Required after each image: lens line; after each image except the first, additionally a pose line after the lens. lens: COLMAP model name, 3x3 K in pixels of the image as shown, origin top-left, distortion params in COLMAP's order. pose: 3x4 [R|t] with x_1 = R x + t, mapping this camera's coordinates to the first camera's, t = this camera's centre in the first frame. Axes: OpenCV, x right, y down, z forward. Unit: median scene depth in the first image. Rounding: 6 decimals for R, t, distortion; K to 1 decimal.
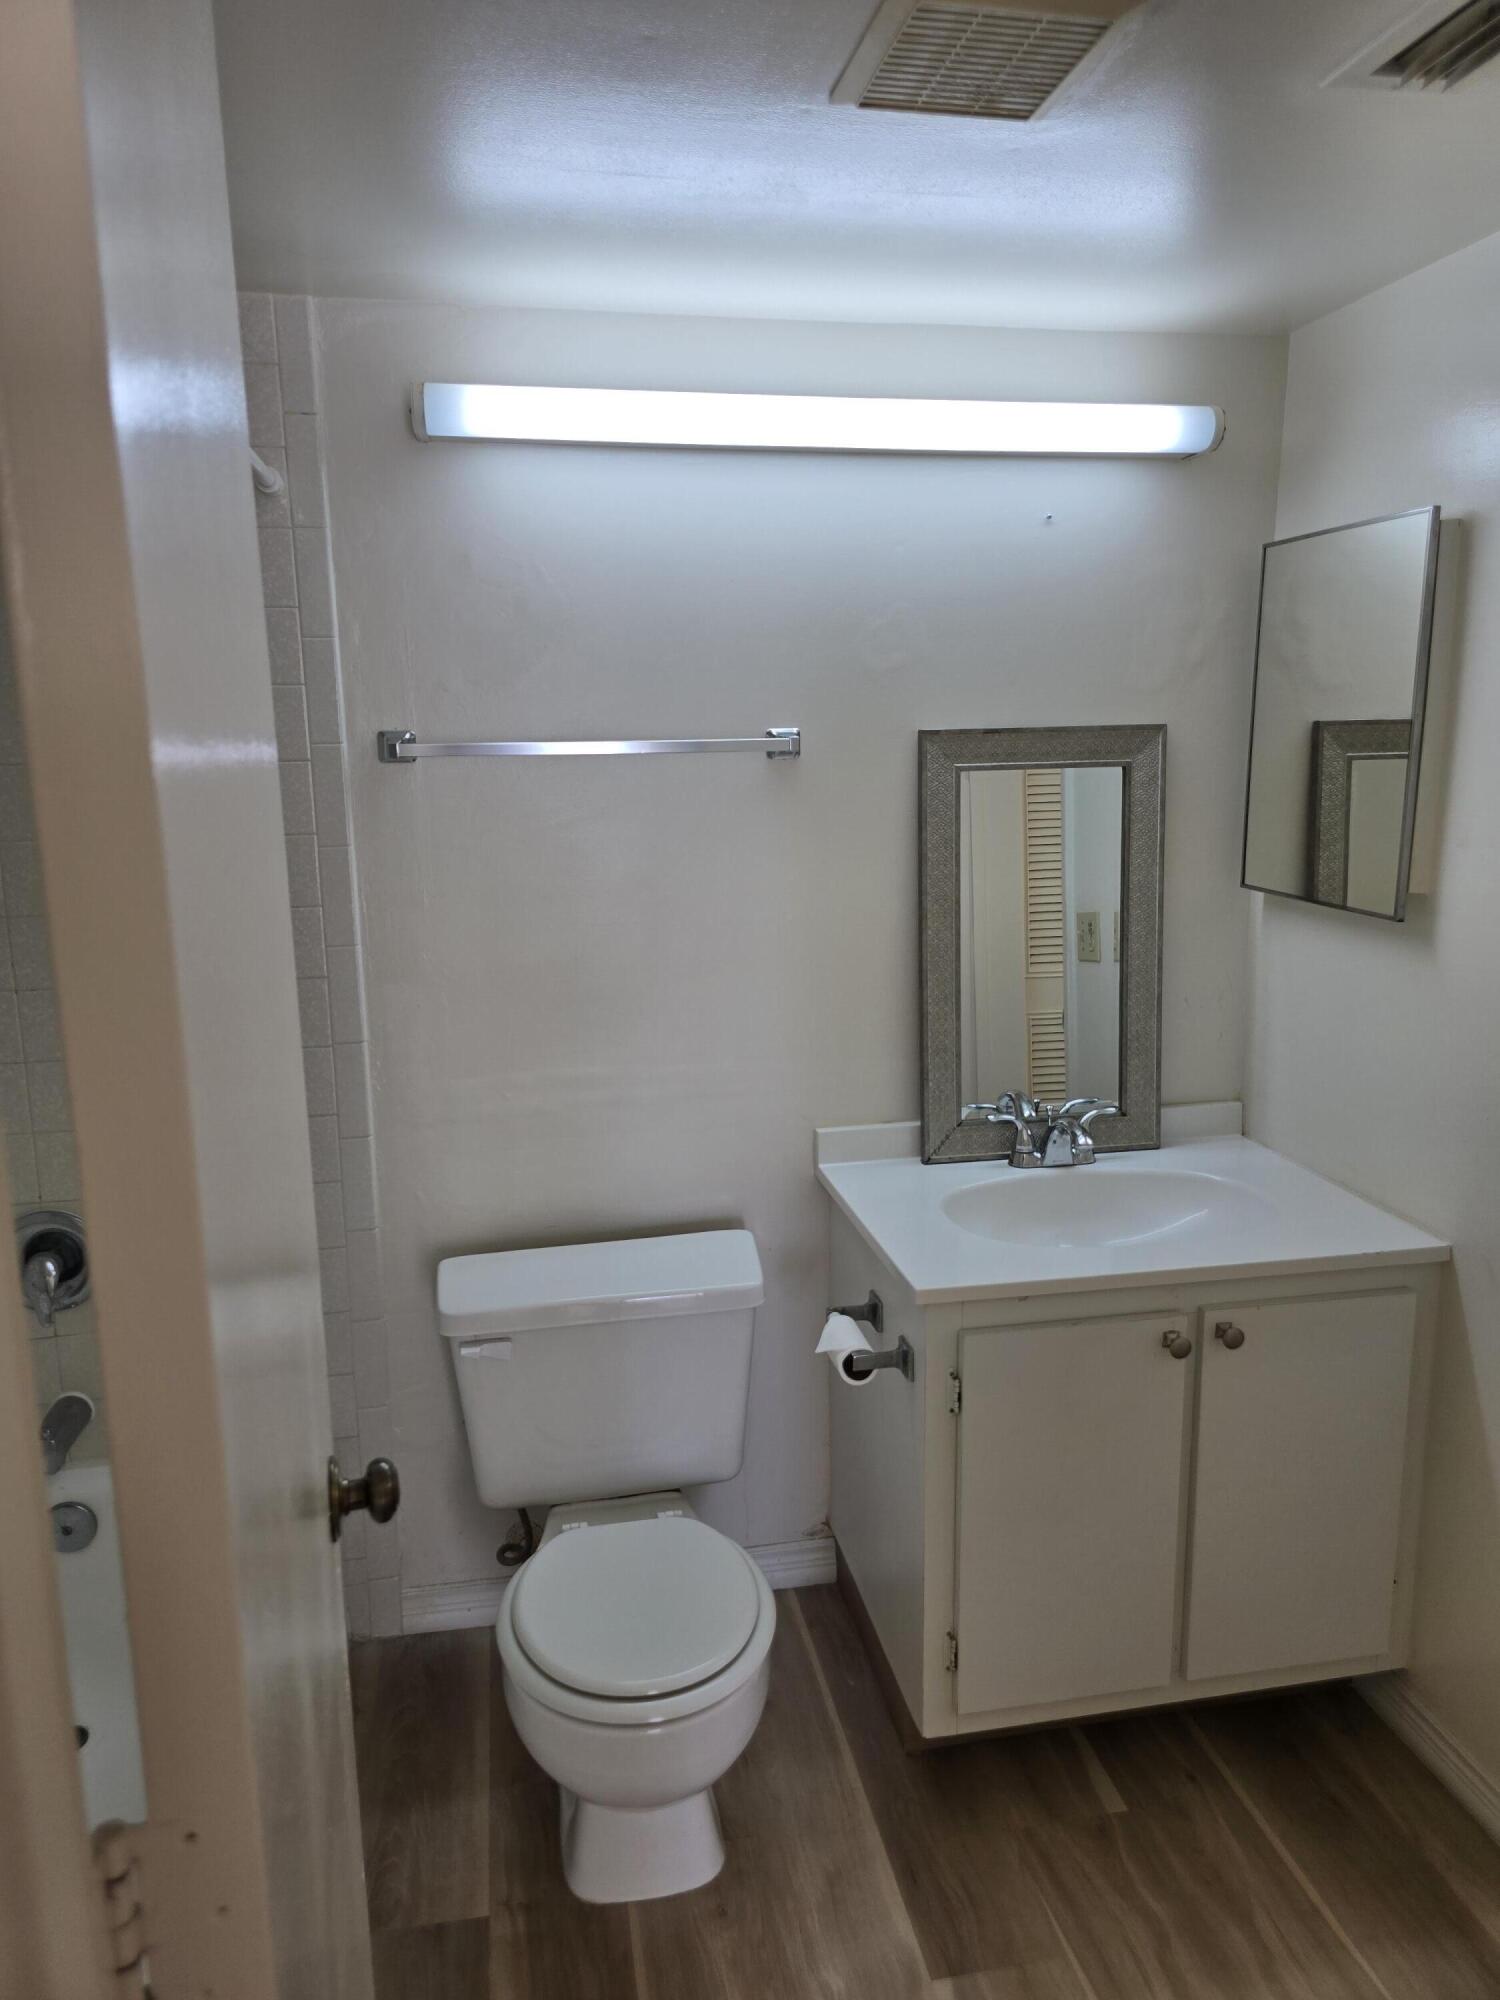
lens RADIAL K [[1351.2, 0, 750.0], [0, 1351.2, 1000.0], [0, 0, 1]] dist [0.003621, -0.005477]
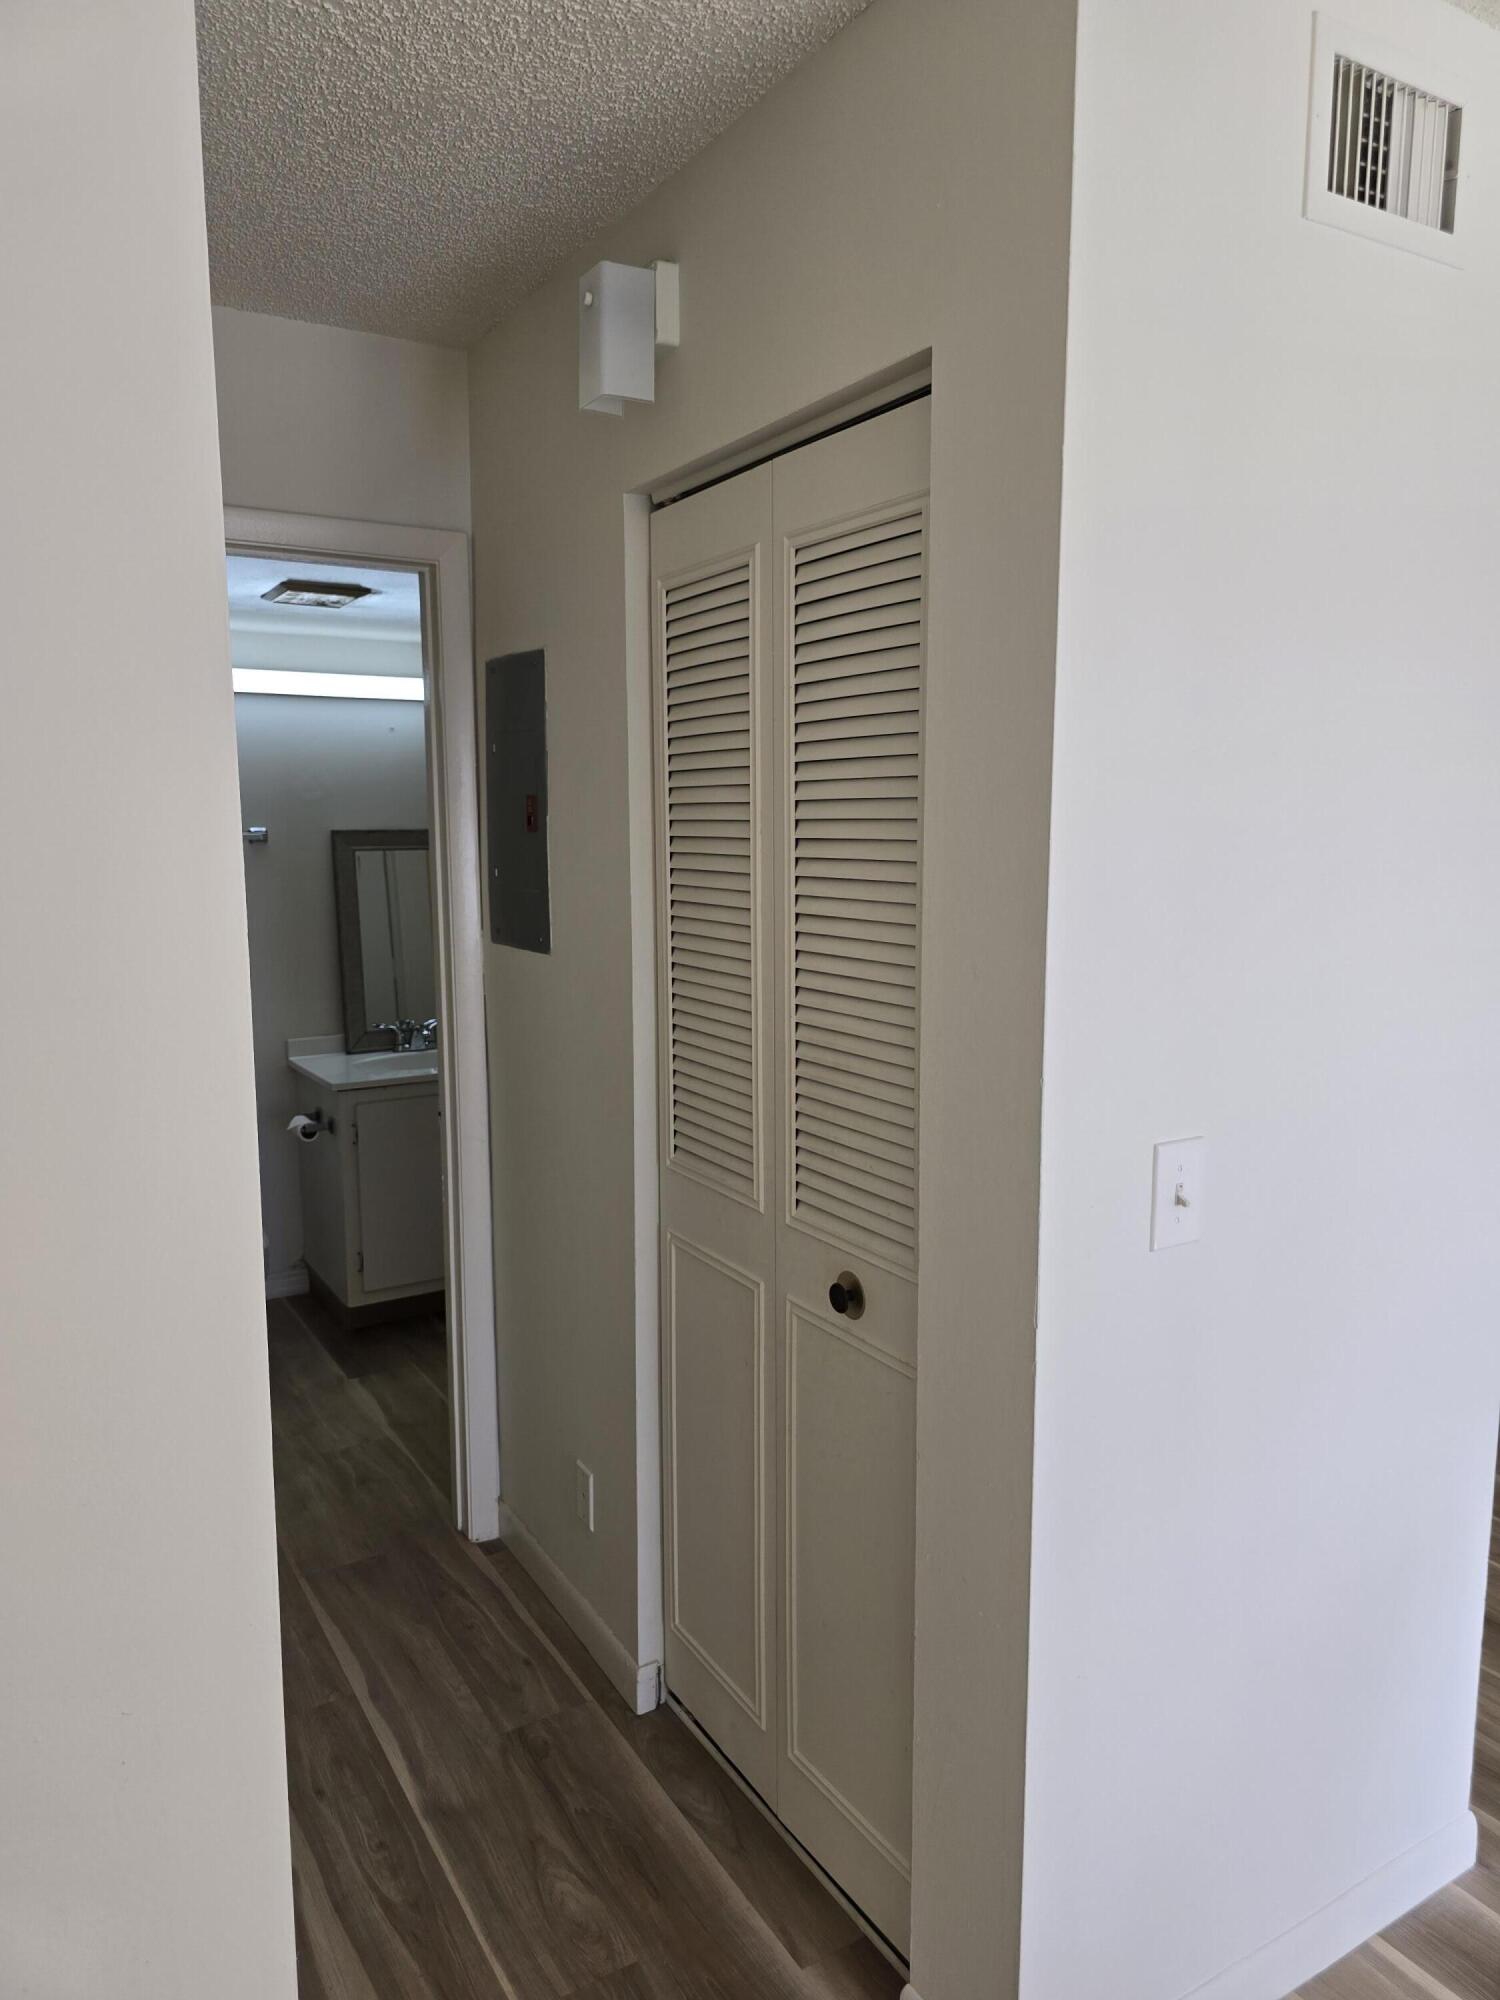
lens RADIAL K [[1351.2, 0, 750.0], [0, 1351.2, 1000.0], [0, 0, 1]] dist [0.003621, -0.005477]
pose [[0.935933, -0.036617, 0.350270, -0.005655], [0.060476, 0.996517, -0.057421, 0.226469], [-0.346948, 0.074925, 0.934887, -1.192078]]
